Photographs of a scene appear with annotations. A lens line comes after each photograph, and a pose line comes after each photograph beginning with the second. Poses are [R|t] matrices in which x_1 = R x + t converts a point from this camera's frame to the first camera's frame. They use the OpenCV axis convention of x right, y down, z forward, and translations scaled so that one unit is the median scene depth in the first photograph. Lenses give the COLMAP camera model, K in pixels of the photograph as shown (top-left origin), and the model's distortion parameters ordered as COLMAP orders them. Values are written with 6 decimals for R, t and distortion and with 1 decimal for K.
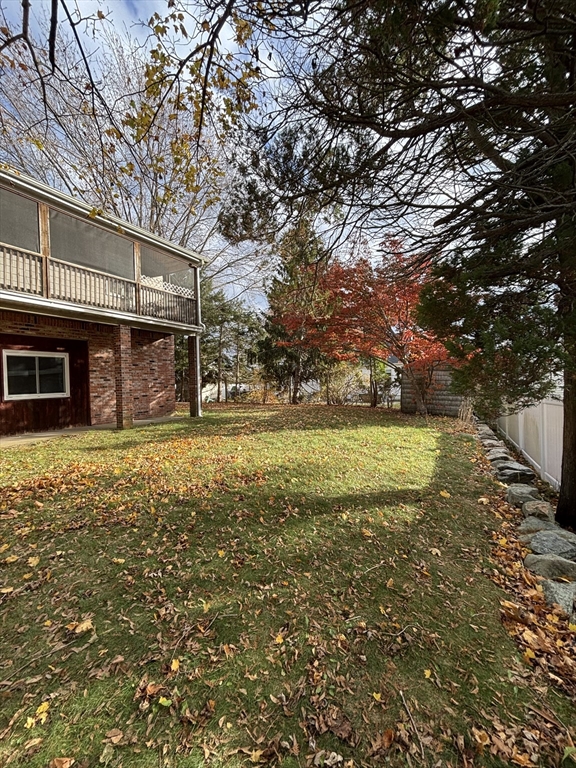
lens RADIAL K [[312.2, 0, 288.8], [0, 312.2, 380.9], [0, 0, 1]] dist [0.000698, -0.000235]
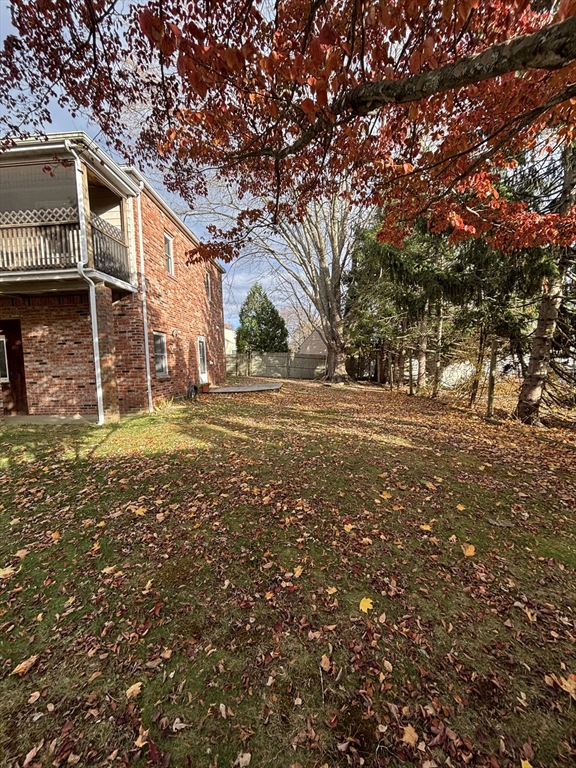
lens RADIAL K [[312.2, 0, 288.8], [0, 312.2, 380.9], [0, 0, 1]] dist [0.000698, -0.000235]
pose [[0.424628, 0.066068, -0.902954, 0.456717], [0.023145, 0.996216, 0.083776, -0.010822], [0.905072, -0.056472, 0.421492, 1.249820]]
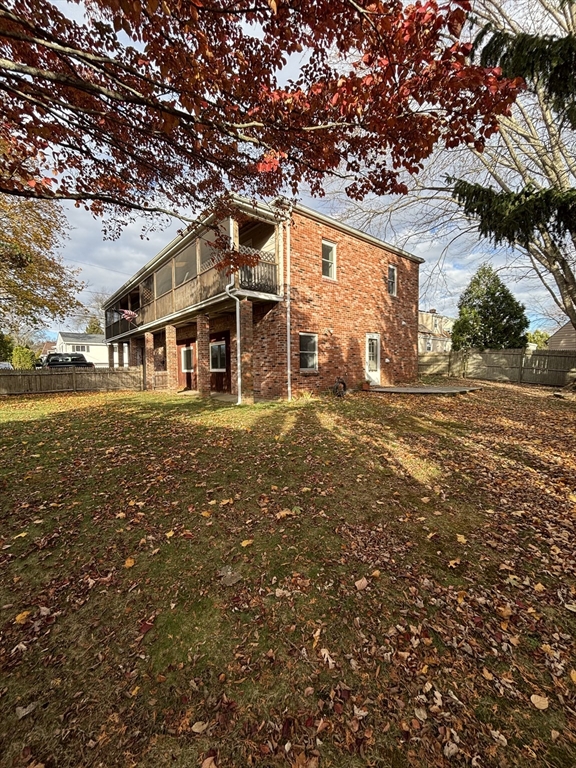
lens RADIAL K [[310.0, 0, 288.0], [0, 310.0, 384.0], [0, 0, 1]] dist [0.001478, -0.000298]
pose [[-0.371825, 0.079235, -0.924915, 0.454881], [0.023898, 0.996837, 0.075789, 0.006072], [0.927995, 0.006076, -0.372543, 1.633684]]
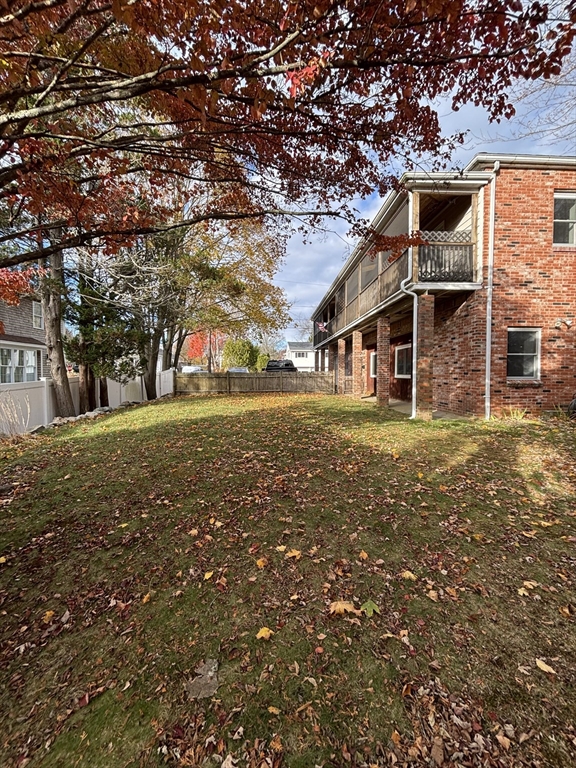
lens RADIAL K [[312.2, 0, 288.8], [0, 312.2, 380.9], [0, 0, 1]] dist [0.000698, -0.000235]
pose [[-0.857362, 0.042643, -0.512945, 0.331957], [0.026227, 0.998887, 0.039203, -0.000898], [0.514046, 0.020158, -0.857526, 1.667270]]
